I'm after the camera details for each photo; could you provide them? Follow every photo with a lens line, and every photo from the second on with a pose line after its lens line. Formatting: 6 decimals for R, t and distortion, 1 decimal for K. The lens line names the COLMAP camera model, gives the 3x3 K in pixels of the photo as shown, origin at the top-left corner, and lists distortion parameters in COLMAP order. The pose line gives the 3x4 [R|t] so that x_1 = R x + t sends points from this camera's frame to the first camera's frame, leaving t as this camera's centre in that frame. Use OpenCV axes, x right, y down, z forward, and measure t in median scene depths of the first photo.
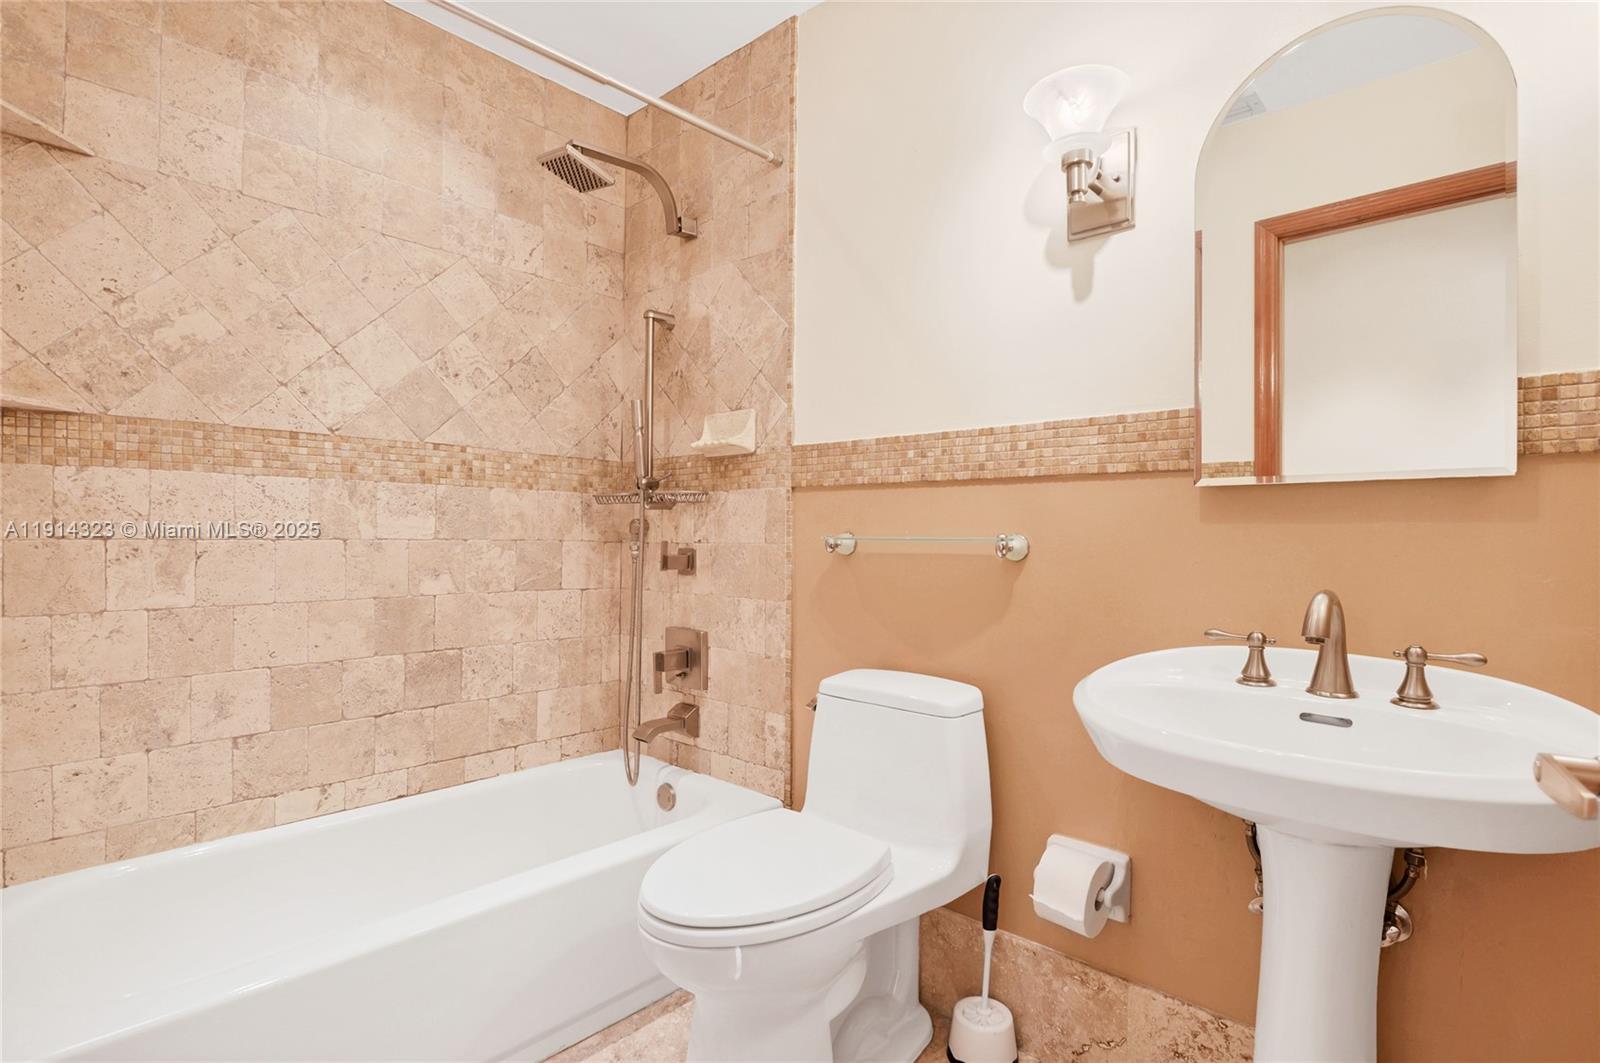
lens RADIAL K [[784.9, 0, 796.9], [0, 784.9, 532.4], [0, 0, 1]] dist [-0.010657, -0.000572]
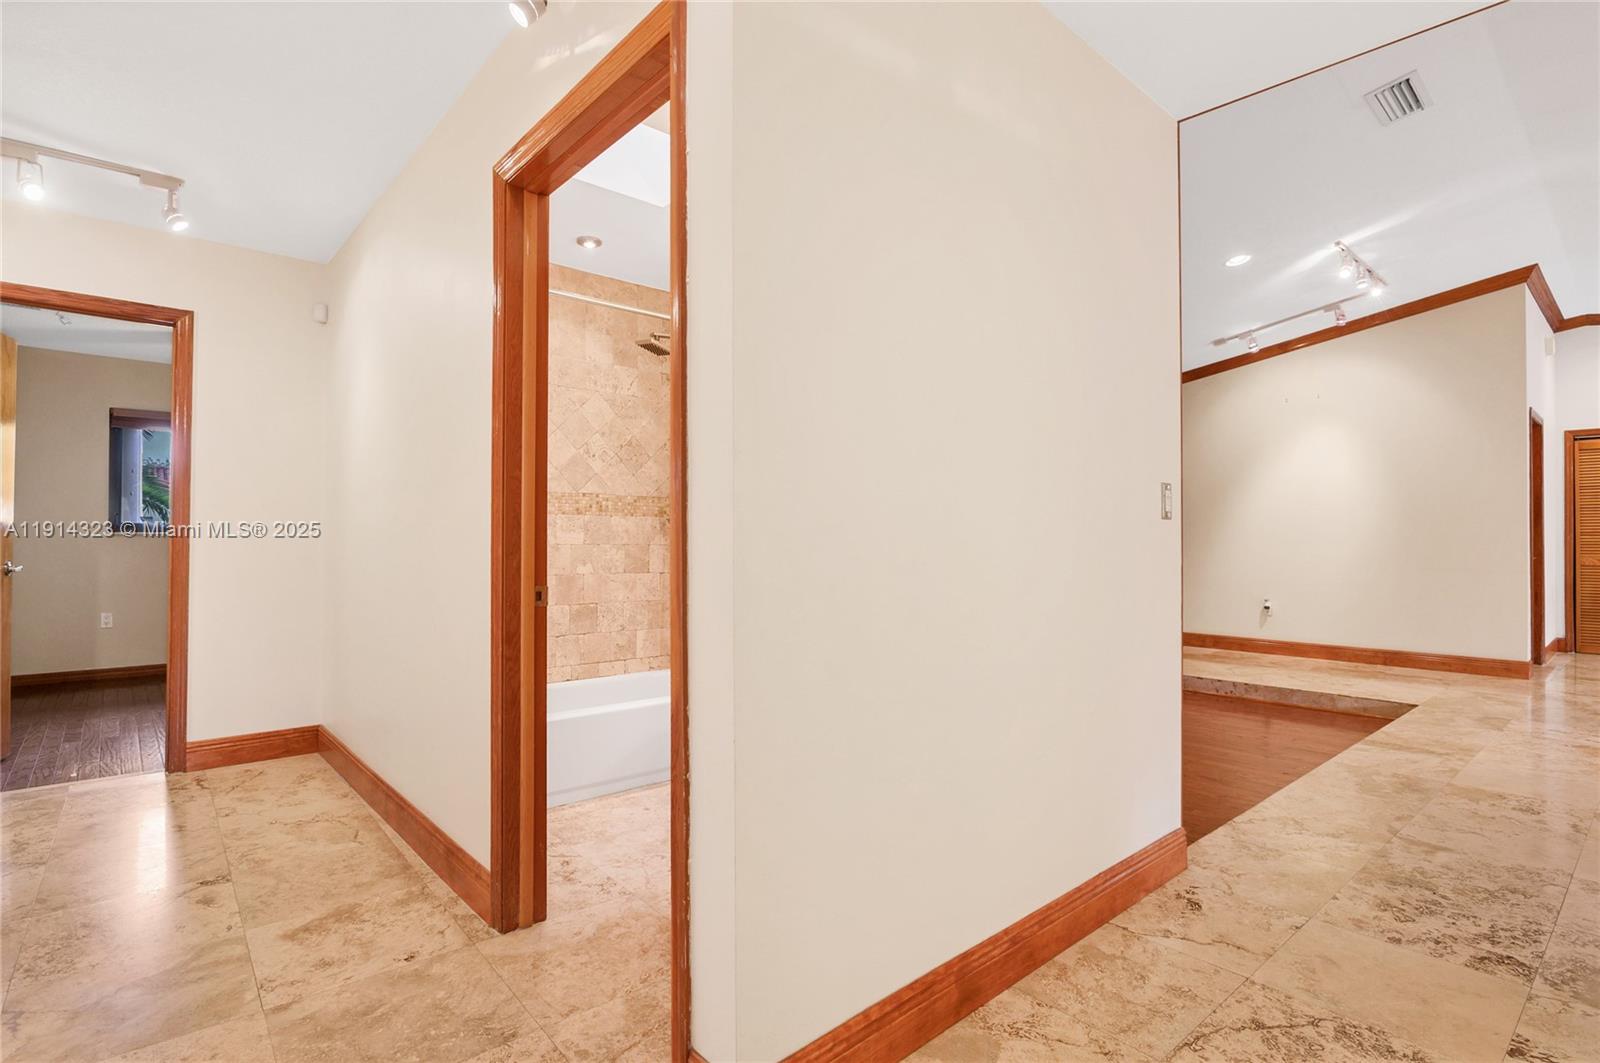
lens RADIAL K [[784.9, 0, 798.0], [0, 784.9, 535.2], [0, 0, 1]] dist [-0.010657, -0.000572]
pose [[0.996550, -0.008786, -0.082531, 0.187042], [0.008411, 0.999953, -0.004890, 0.000379], [0.082570, 0.004179, 0.996577, -0.762381]]
